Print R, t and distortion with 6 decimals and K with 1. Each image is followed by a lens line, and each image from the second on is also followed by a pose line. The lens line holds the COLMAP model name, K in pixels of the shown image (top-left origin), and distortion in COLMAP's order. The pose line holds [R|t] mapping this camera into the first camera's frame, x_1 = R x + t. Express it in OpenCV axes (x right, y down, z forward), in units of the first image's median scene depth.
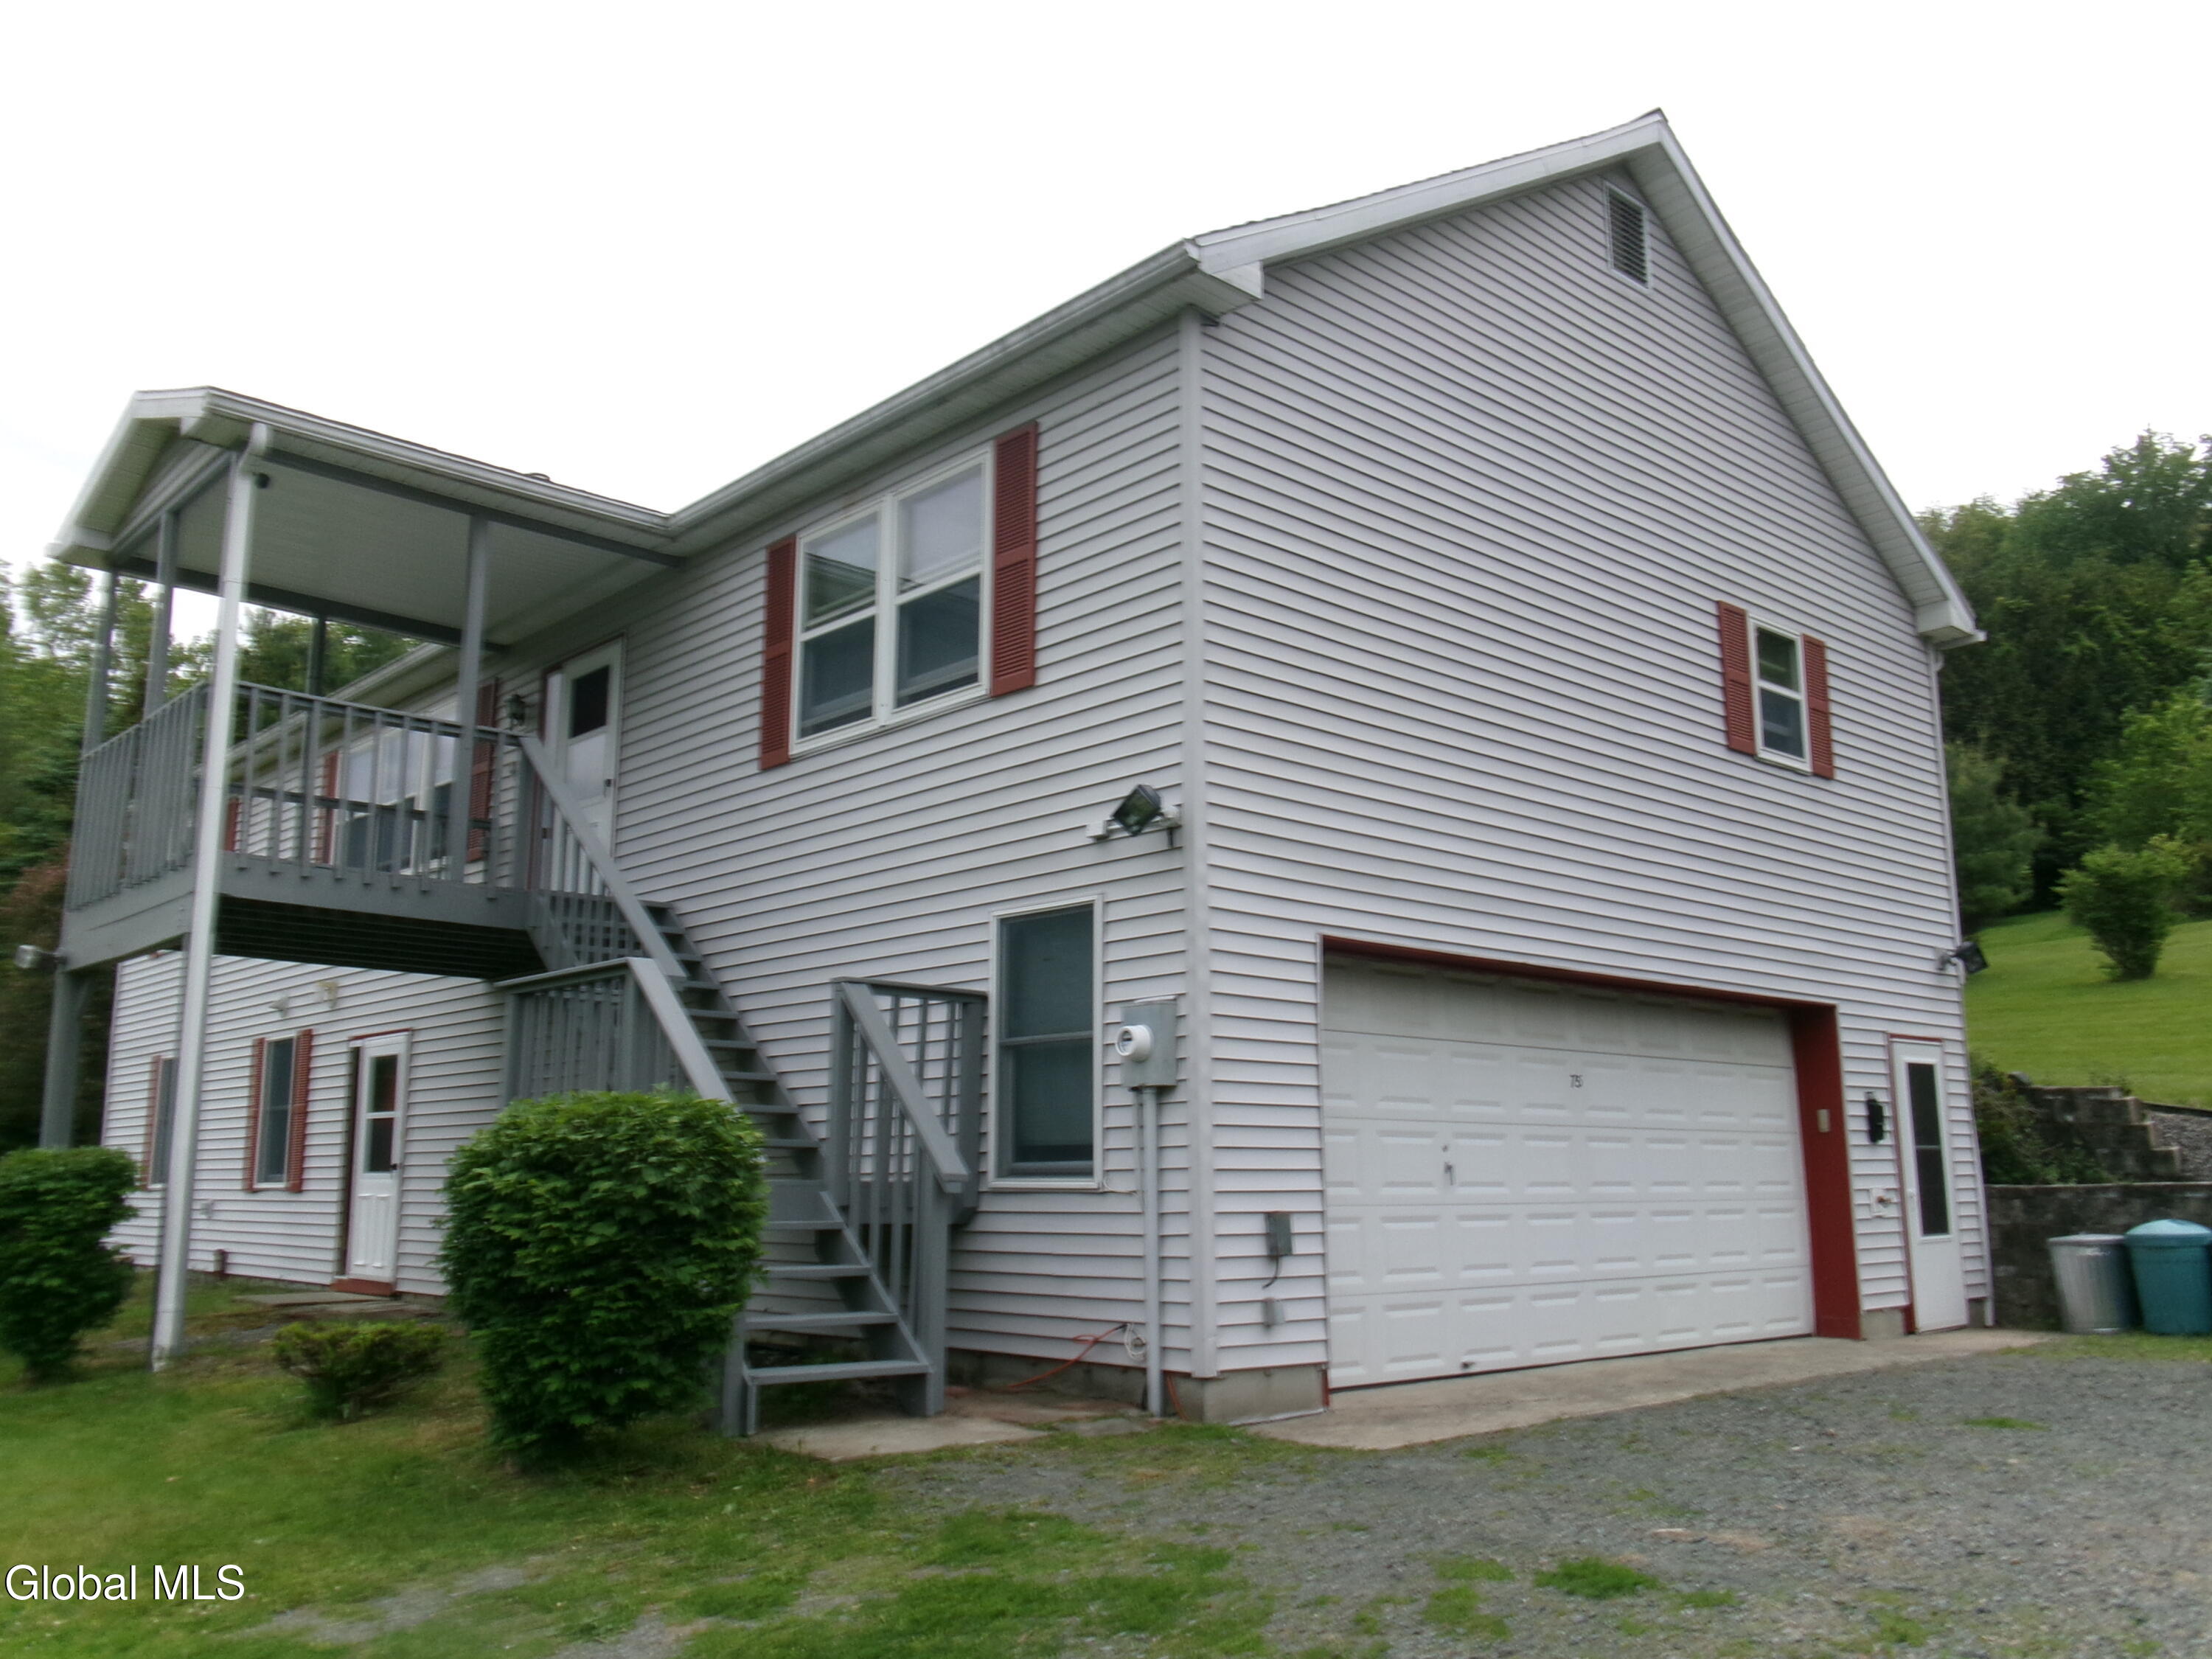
lens RADIAL K [[1813.0, 0, 1099.7], [0, 1813.0, 831.1], [0, 0, 1]] dist [0.003850, 0.009082]
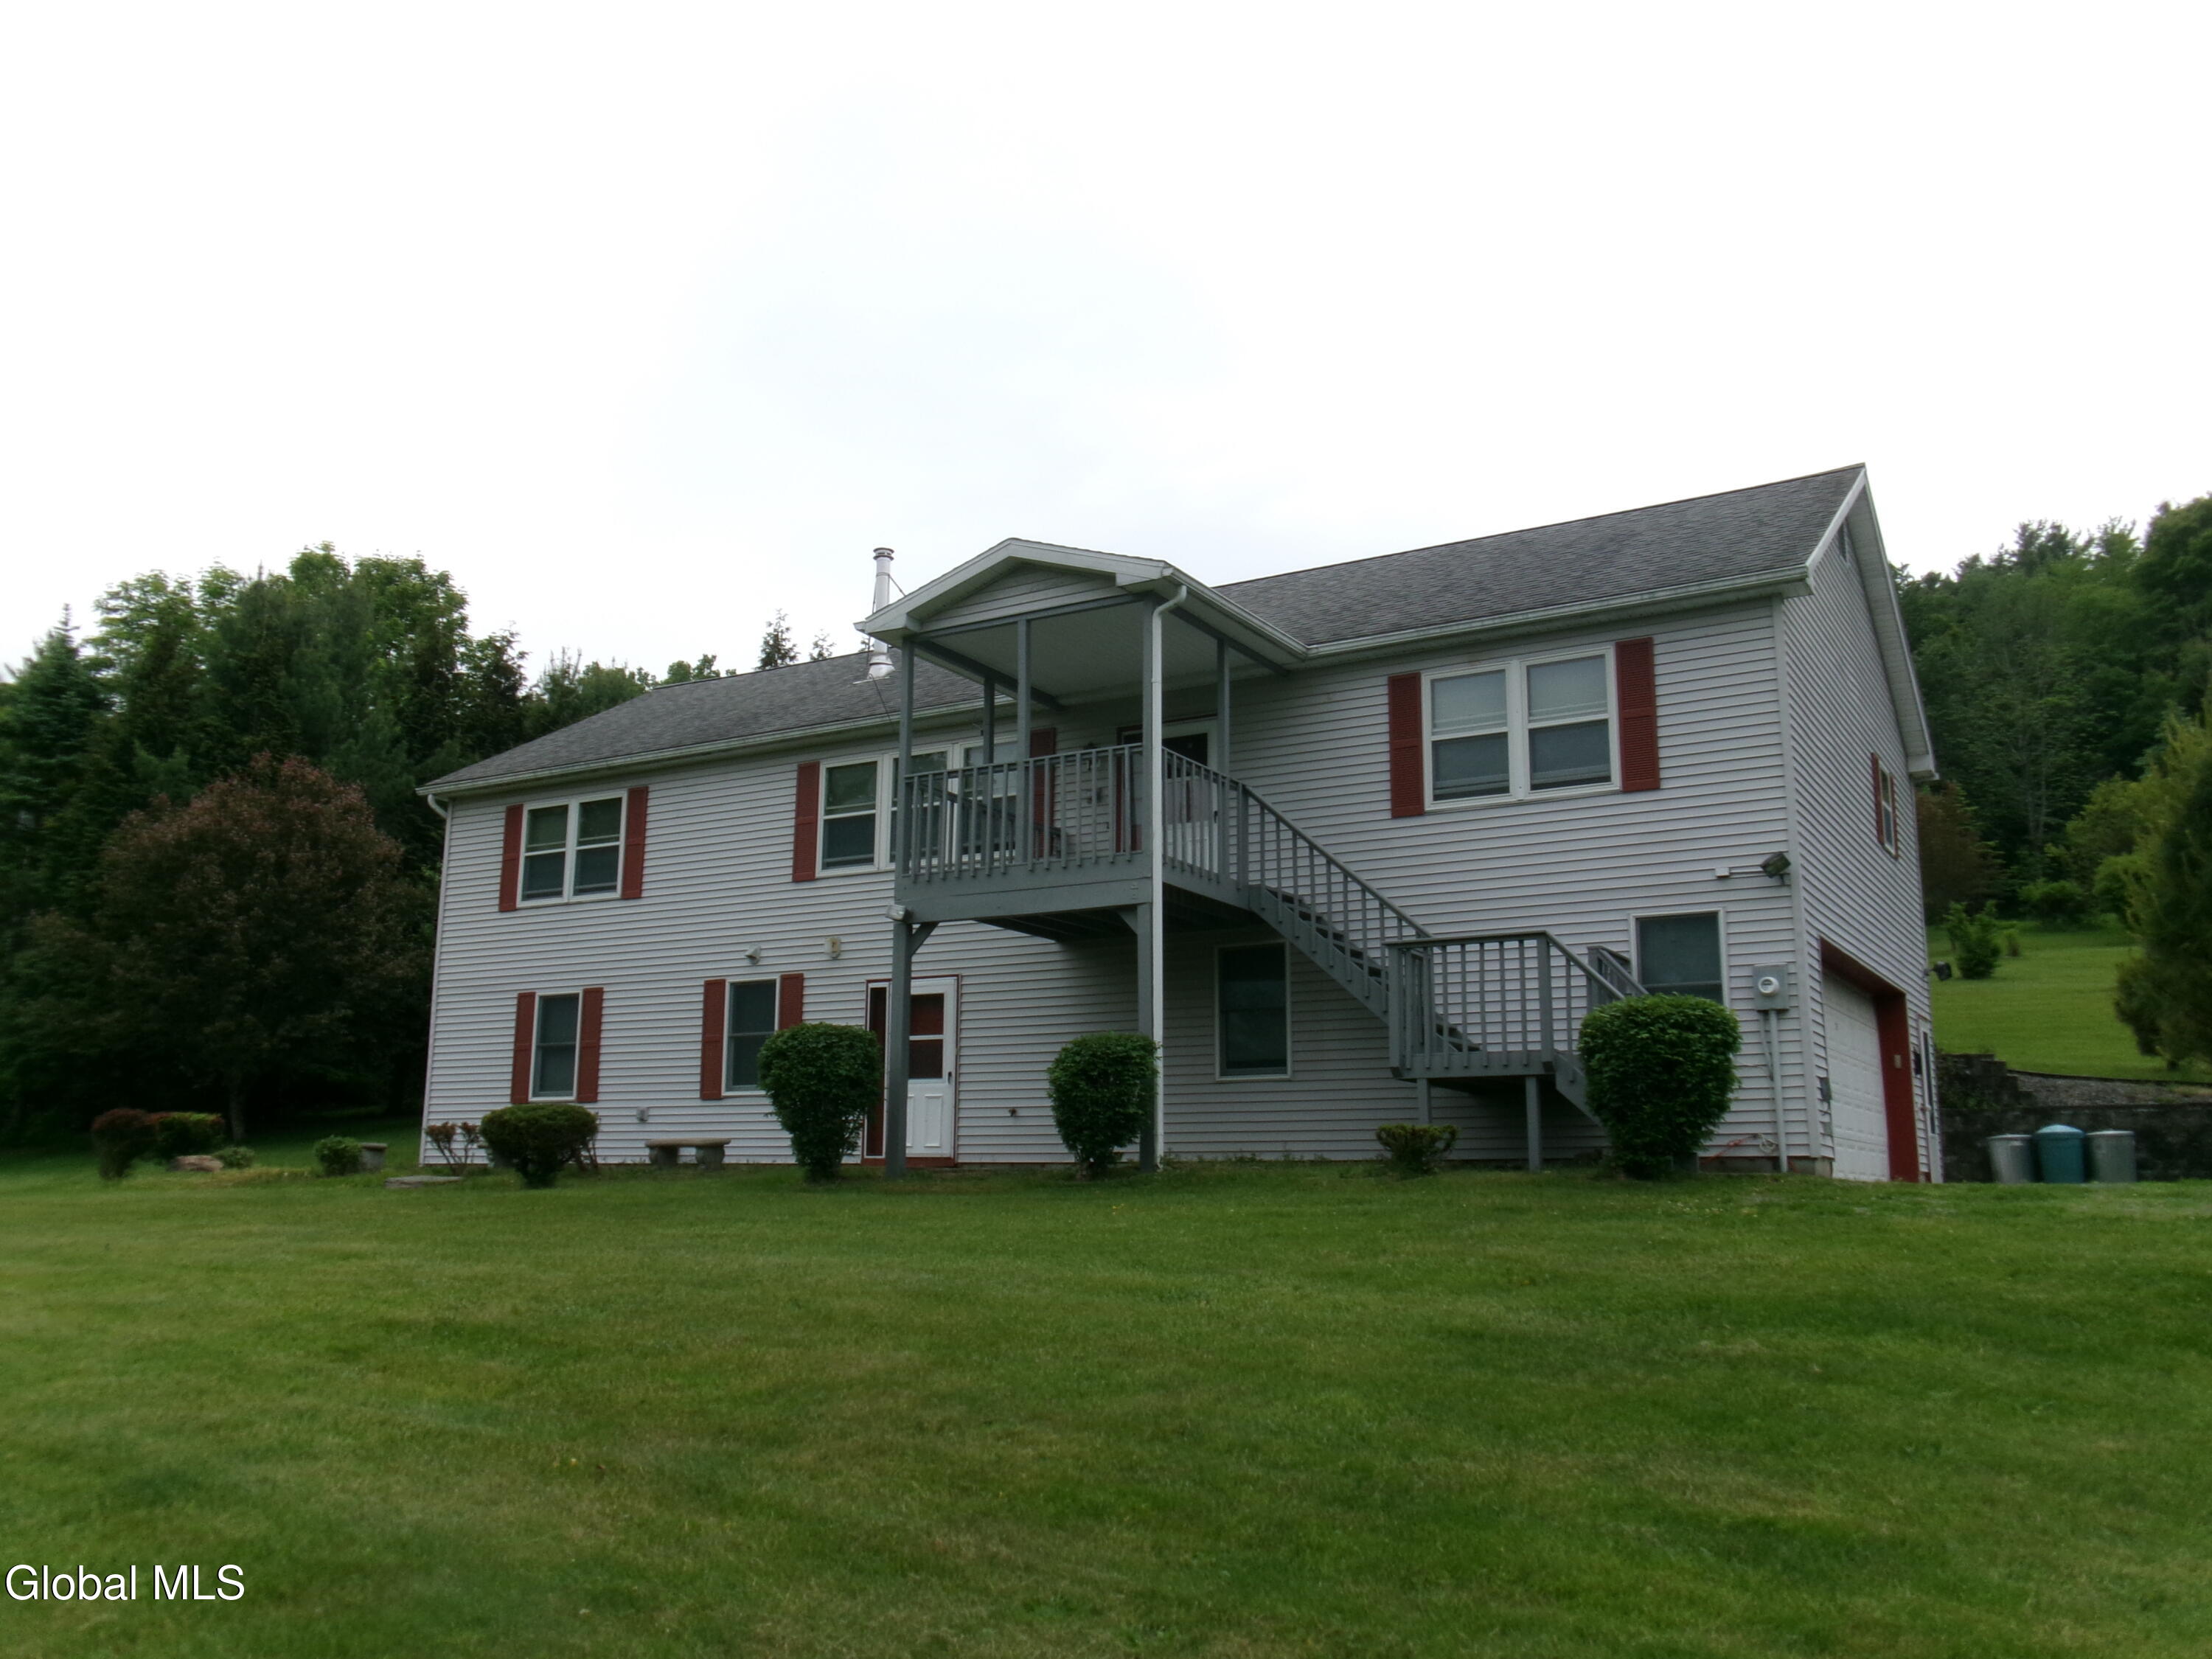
lens RADIAL K [[1813.0, 0, 1114.1], [0, 1813.0, 829.9], [0, 0, 1]] dist [0.003850, 0.009082]
pose [[0.960200, 0.064201, 0.271835, -0.874306], [-0.061787, 0.997937, -0.017439, 0.021013], [-0.272394, -0.000051, 0.962186, -0.483629]]
